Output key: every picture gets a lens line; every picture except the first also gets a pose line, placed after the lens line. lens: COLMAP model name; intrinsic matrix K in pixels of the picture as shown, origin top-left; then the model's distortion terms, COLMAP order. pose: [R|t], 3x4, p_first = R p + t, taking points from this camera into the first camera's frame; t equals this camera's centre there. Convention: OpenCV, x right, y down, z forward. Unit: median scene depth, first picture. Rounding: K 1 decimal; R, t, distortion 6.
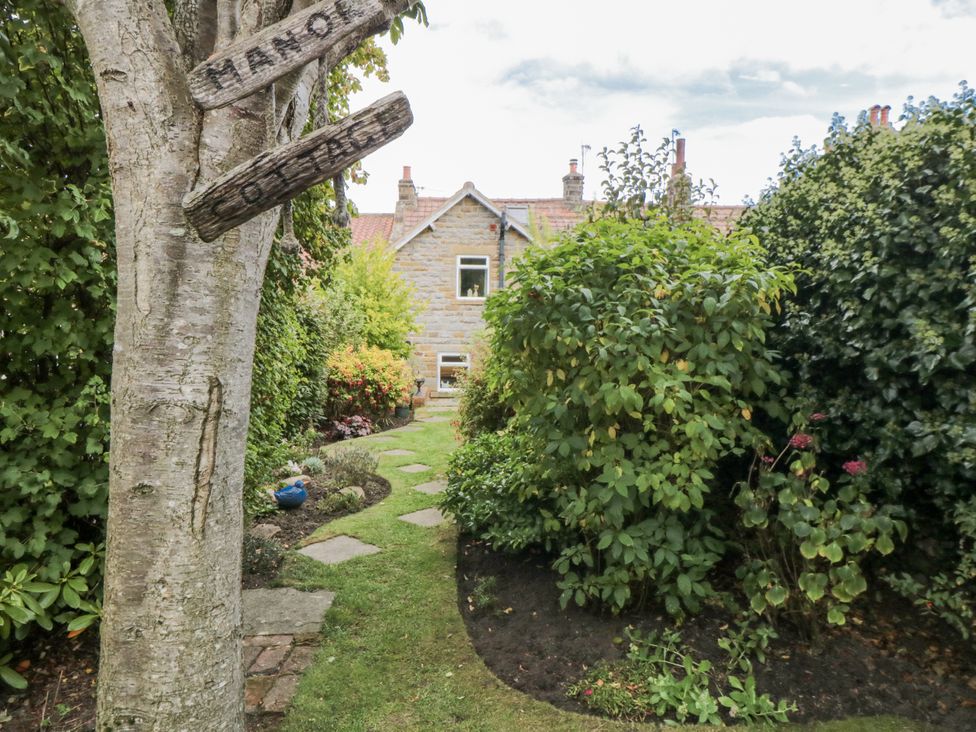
lens RADIAL K [[728.0, 0, 485.9], [0, 728.0, 364.9], [0, 0, 1]] dist [0.005972, -0.013085]
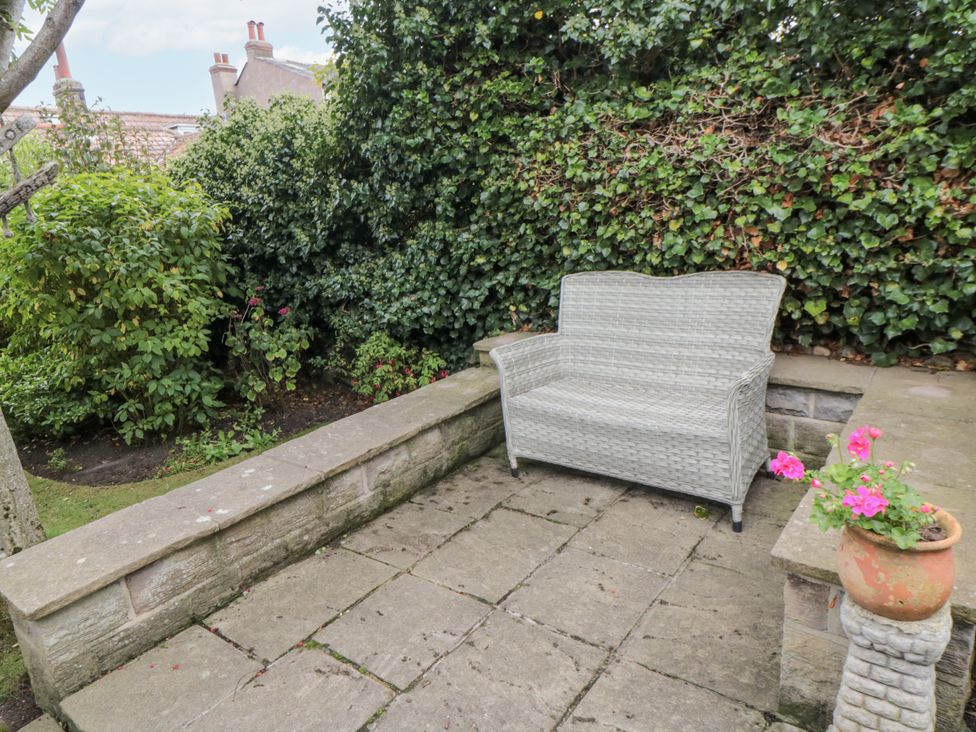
lens RADIAL K [[633.0, 0, 486.6], [0, 633.0, 366.9], [0, 0, 1]] dist [0.001546, -0.004323]
pose [[0.703897, -0.248821, 0.665294, -0.242450], [0.141880, 0.967014, 0.211553, 0.007875], [-0.695988, -0.054520, 0.715981, -0.527006]]
